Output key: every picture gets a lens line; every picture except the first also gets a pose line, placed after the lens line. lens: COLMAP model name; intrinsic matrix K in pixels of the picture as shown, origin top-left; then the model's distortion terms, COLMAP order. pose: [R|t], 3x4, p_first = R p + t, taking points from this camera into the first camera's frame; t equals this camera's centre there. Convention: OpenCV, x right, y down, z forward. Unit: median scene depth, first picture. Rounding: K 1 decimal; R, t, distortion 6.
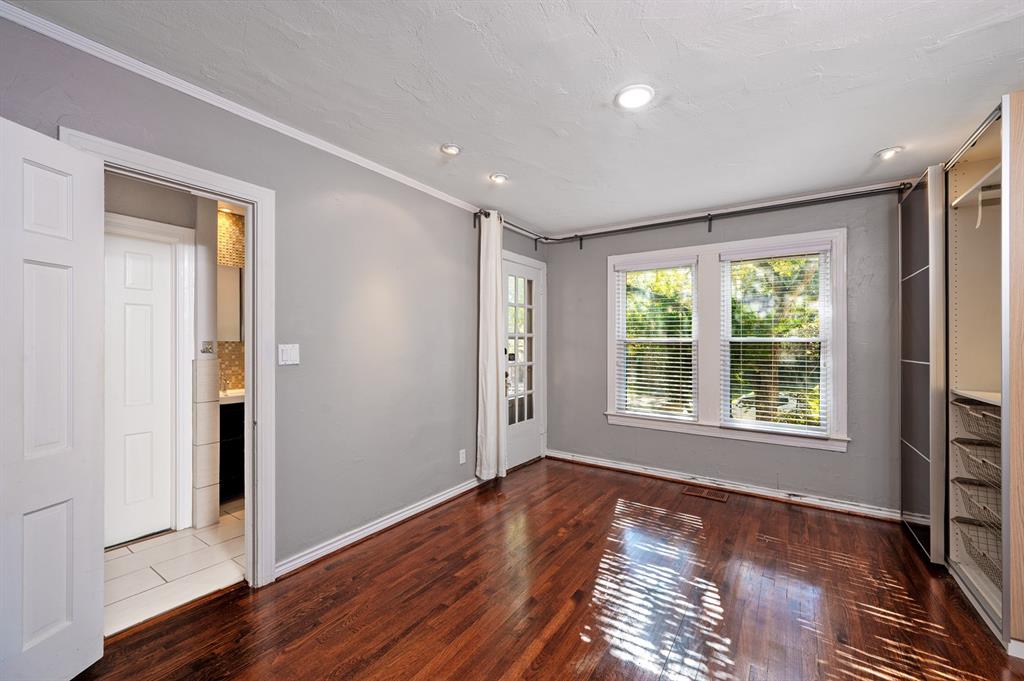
lens RADIAL K [[409.1, 0, 513.4], [0, 409.1, 344.5], [0, 0, 1]] dist [-0.001622, -0.000067]
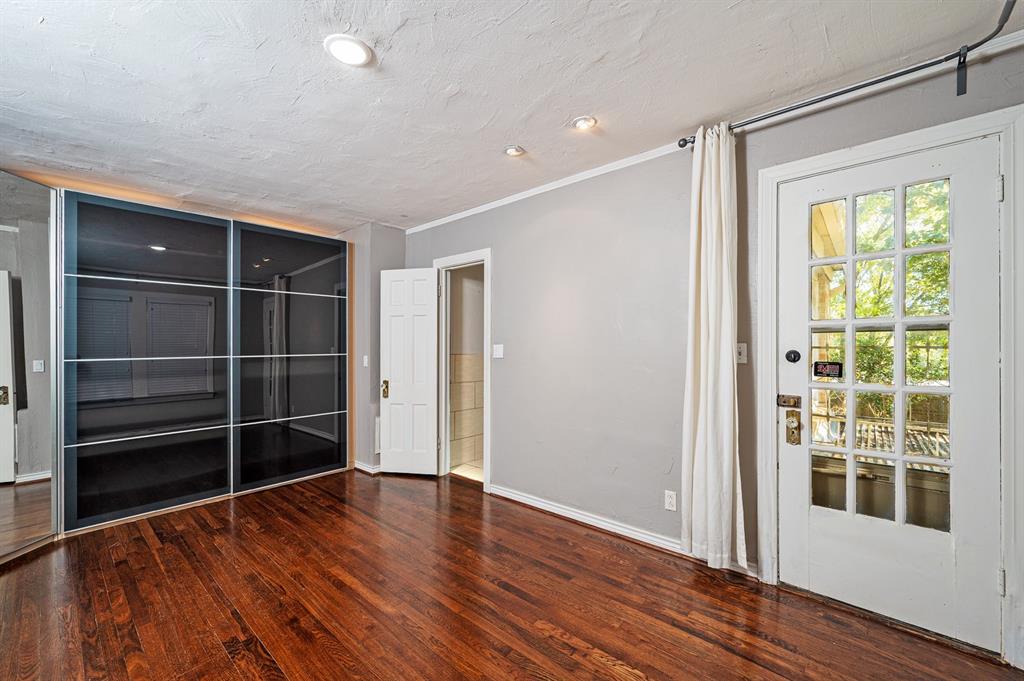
lens RADIAL K [[409.1, 0, 513.6], [0, 409.1, 343.5], [0, 0, 1]] dist [-0.001622, -0.000067]
pose [[-0.127674, 0.001960, -0.991814, 0.681843], [0.008121, 0.999967, 0.000931, -0.003822], [0.991783, -0.007936, -0.127686, 0.904246]]
